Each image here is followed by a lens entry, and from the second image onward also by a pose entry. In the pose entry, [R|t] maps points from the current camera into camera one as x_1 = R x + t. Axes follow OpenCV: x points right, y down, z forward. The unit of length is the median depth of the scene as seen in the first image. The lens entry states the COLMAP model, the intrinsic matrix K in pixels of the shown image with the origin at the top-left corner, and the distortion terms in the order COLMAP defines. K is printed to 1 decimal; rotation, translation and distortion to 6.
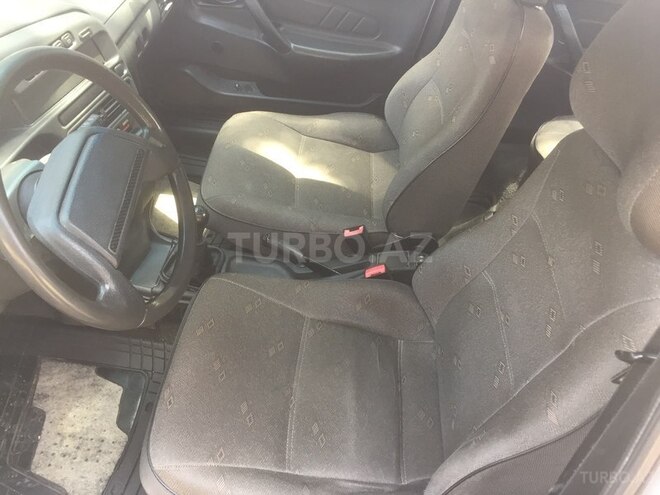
lens RADIAL K [[559.5, 0, 330.0], [0, 559.5, 247.5], [0, 0, 1]] dist [0.069444, -0.118275]
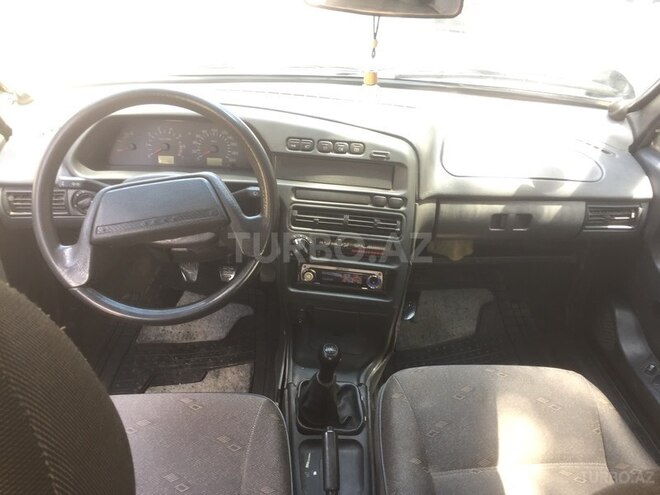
lens RADIAL K [[559.5, 0, 330.0], [0, 559.5, 247.5], [0, 0, 1]] dist [0.069444, -0.118275]
pose [[0.116853, 0.442031, -0.889356, 0.488727], [-0.705092, 0.667570, 0.239156, -0.390043], [0.699422, 0.599131, 0.389680, 0.550234]]
